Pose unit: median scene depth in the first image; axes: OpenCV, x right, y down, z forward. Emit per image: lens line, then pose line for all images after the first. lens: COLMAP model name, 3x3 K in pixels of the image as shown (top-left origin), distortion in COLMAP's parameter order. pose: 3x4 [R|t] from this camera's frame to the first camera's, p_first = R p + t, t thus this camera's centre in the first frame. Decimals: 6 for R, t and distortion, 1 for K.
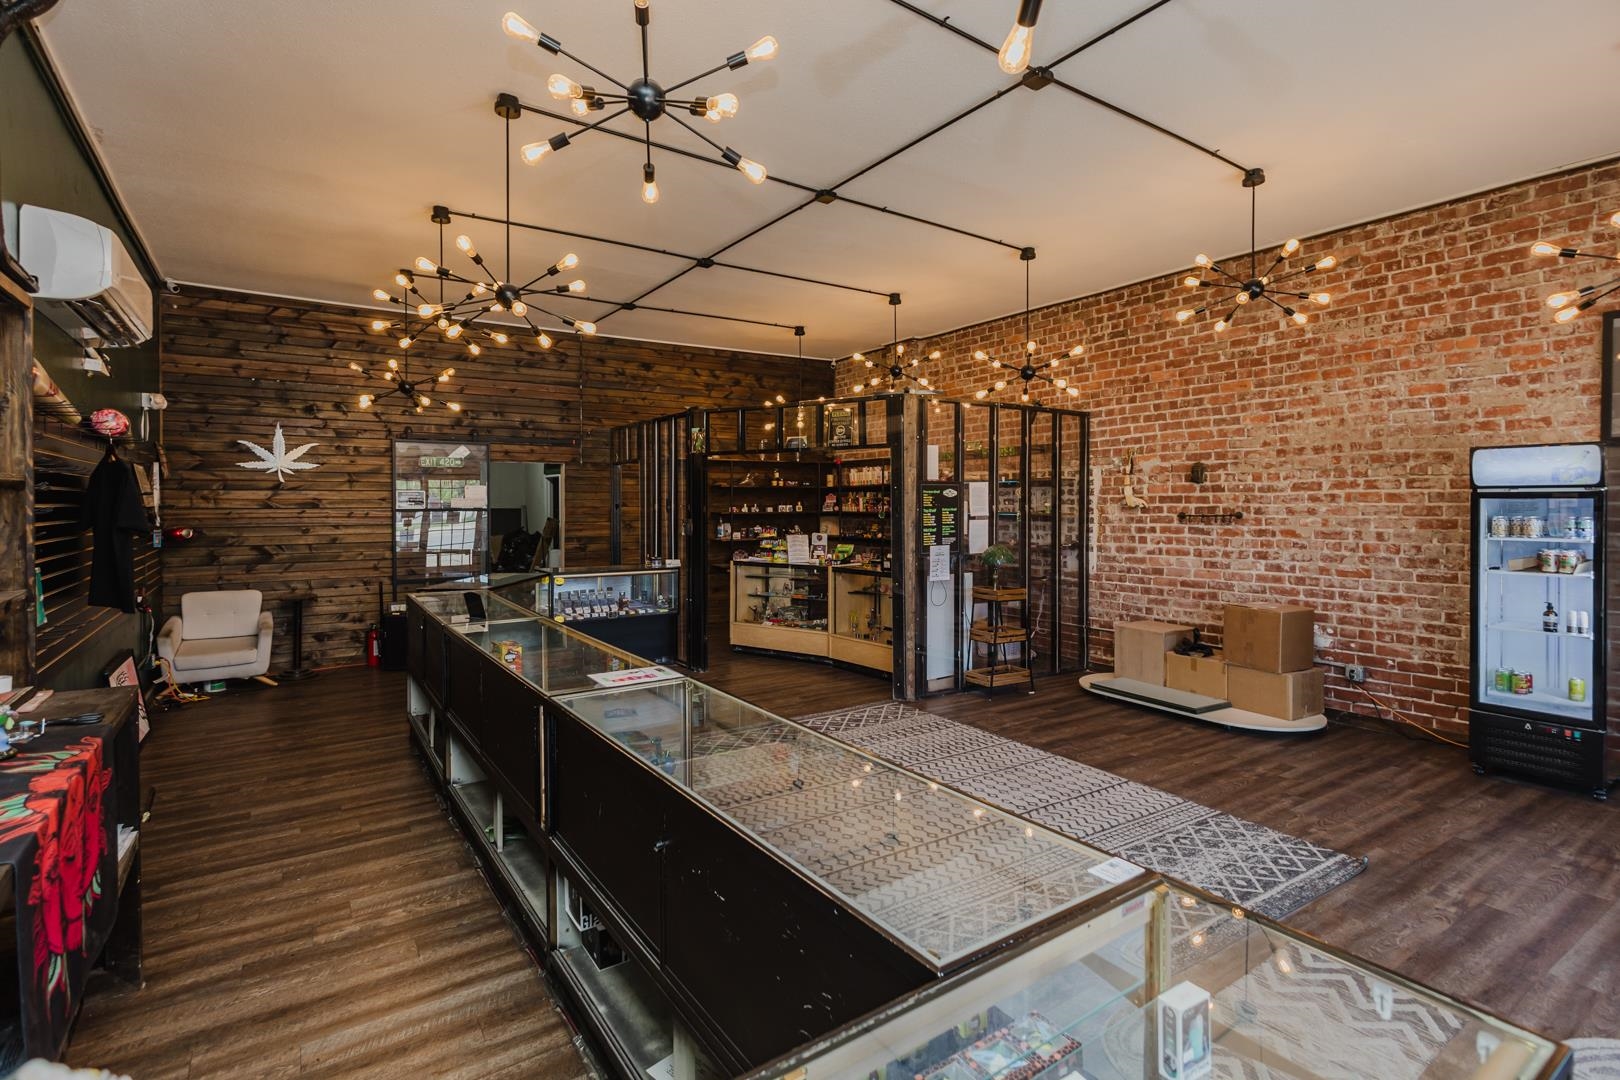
lens RADIAL K [[775.0, 0, 801.8], [0, 775.0, 520.6], [0, 0, 1]] dist [0.007906, -0.000103]
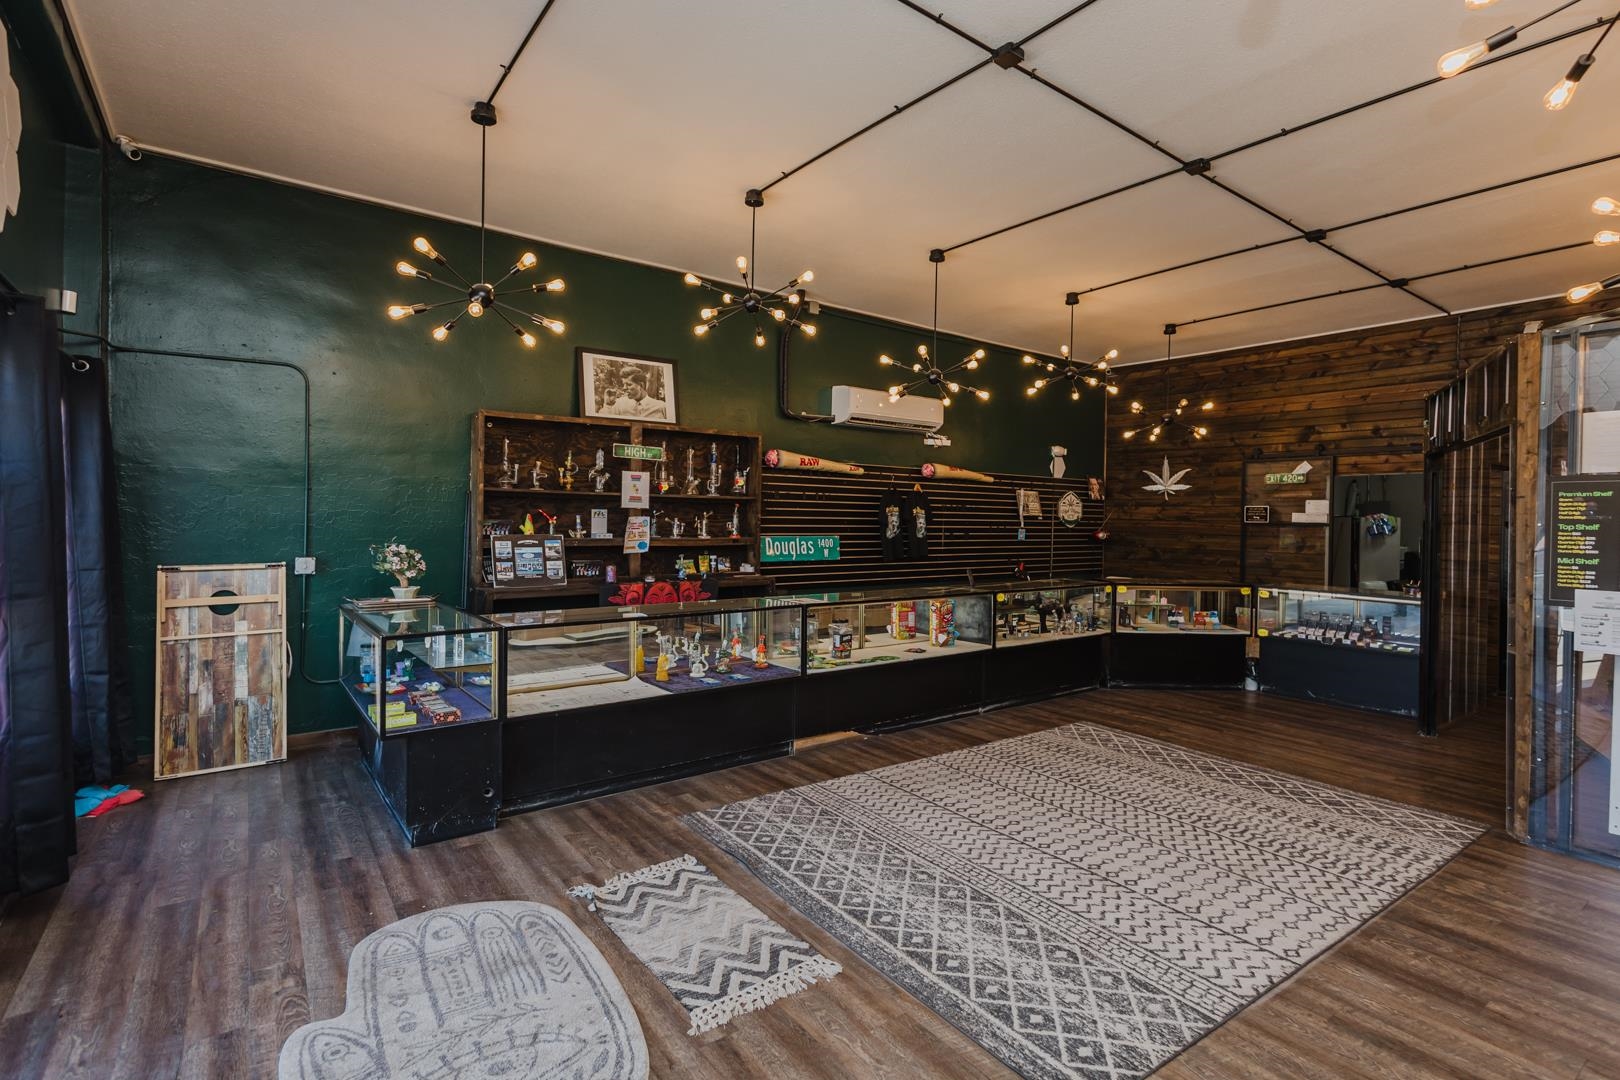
lens RADIAL K [[789.2, 0, 838.7], [0, 789.2, 517.8], [0, 0, 1]] dist [0.003843, 0.000487]
pose [[0.066215, 0.001608, -0.997804, 0.793761], [-0.040953, 0.999160, -0.001108, 0.005069], [0.996965, 0.040937, 0.066225, 0.467479]]
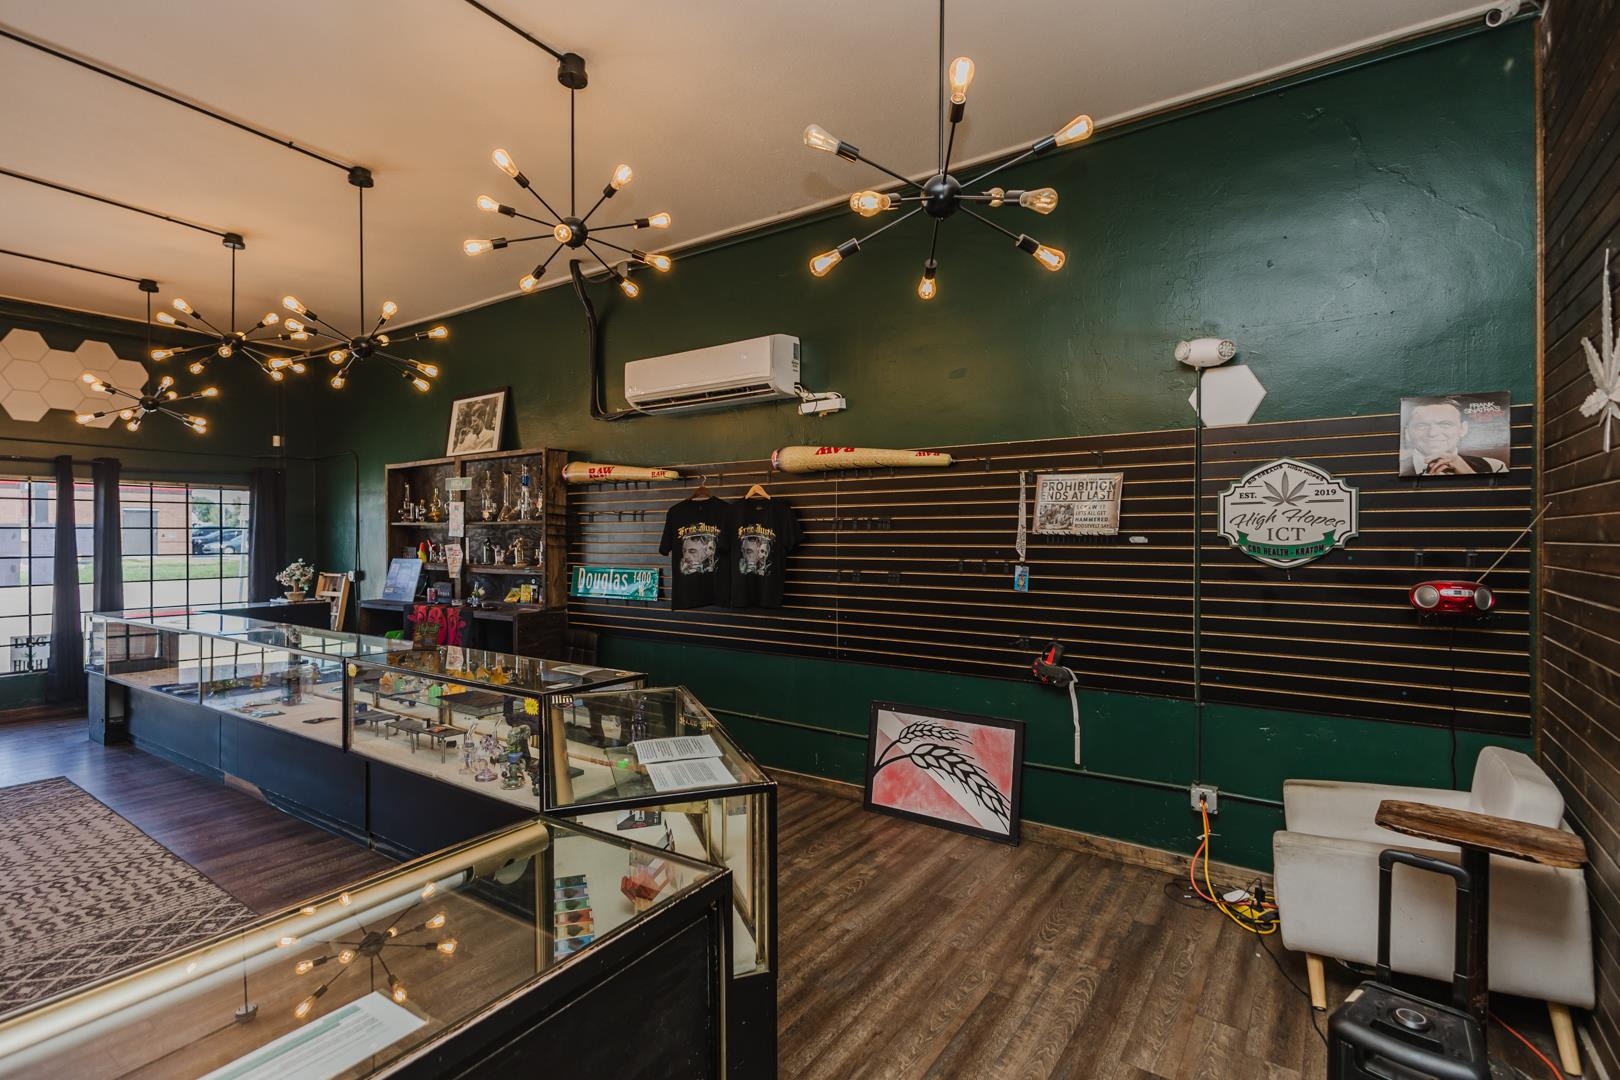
lens RADIAL K [[775.0, 0, 801.8], [0, 775.0, 520.6], [0, 0, 1]] dist [0.007906, -0.000103]
pose [[-0.934724, -0.003686, -0.355356, -0.383915], [-0.006712, 0.999951, 0.007284, -0.032466], [0.355312, 0.009194, -0.934703, 1.518547]]
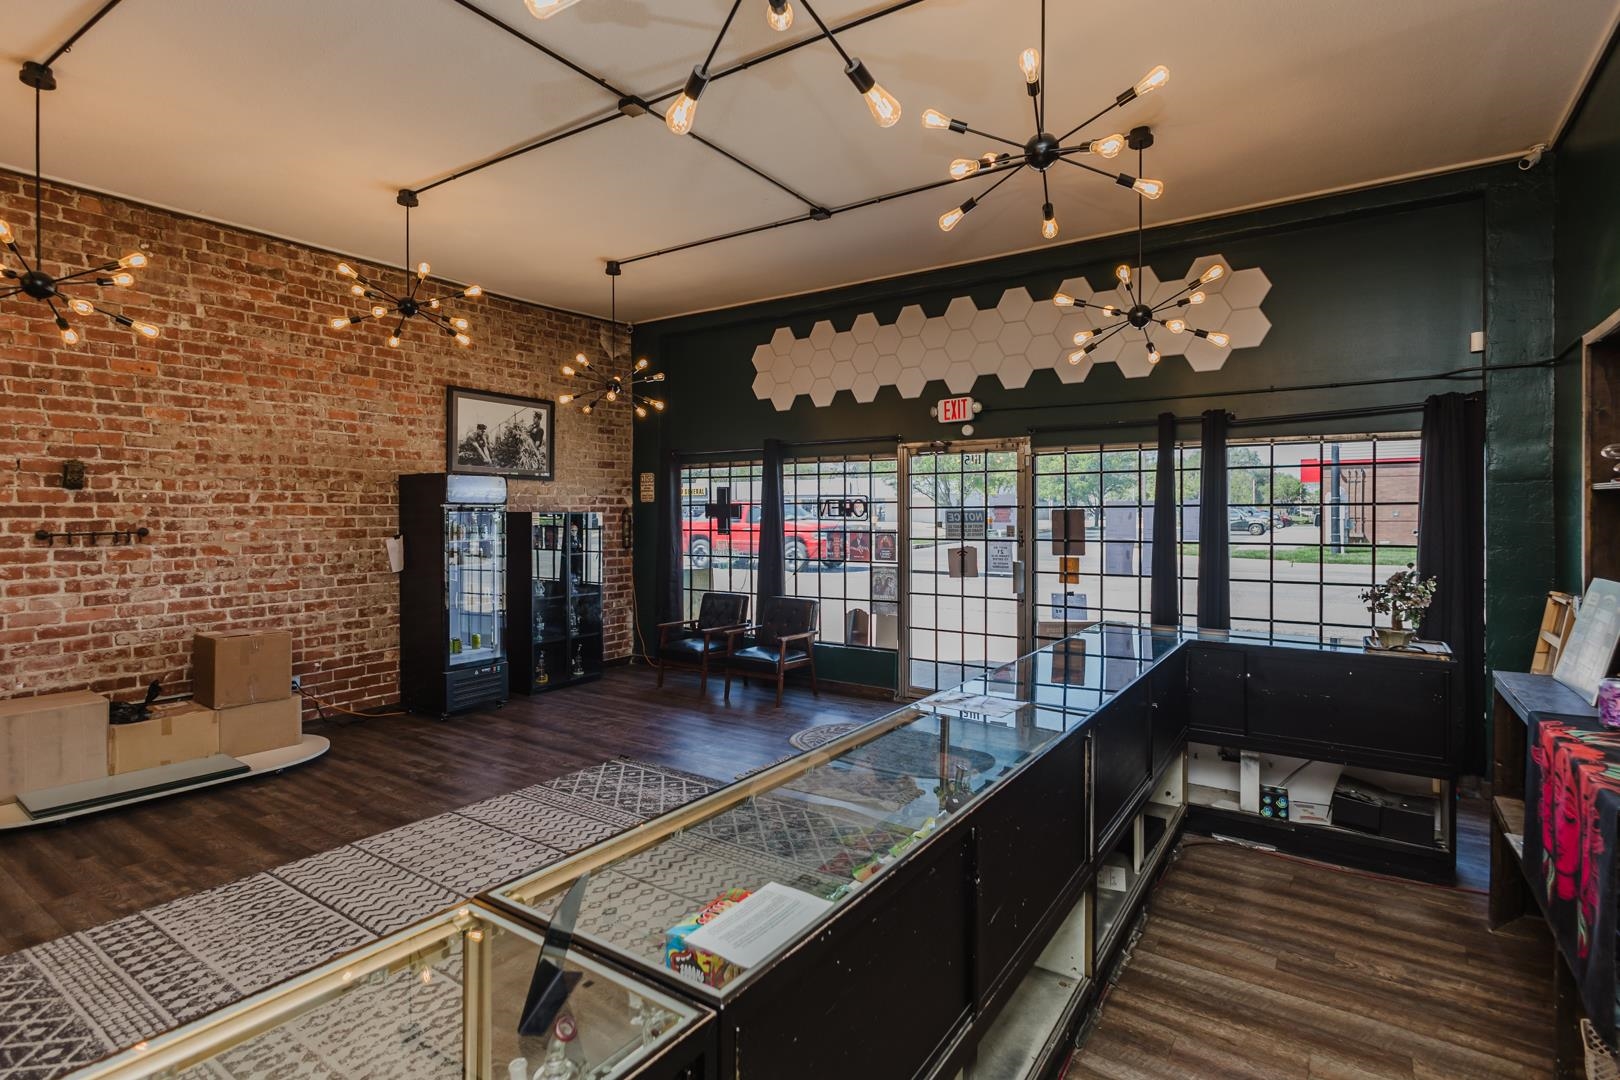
lens RADIAL K [[793.8, 0, 808.5], [0, 793.8, 531.8], [0, 0, 1]] dist [0.003681, 0.000394]
pose [[-0.367616, -0.017634, 0.929810, -0.486330], [0.027470, 0.999178, 0.029810, -0.013840], [-0.929572, 0.036501, -0.366830, 0.740211]]
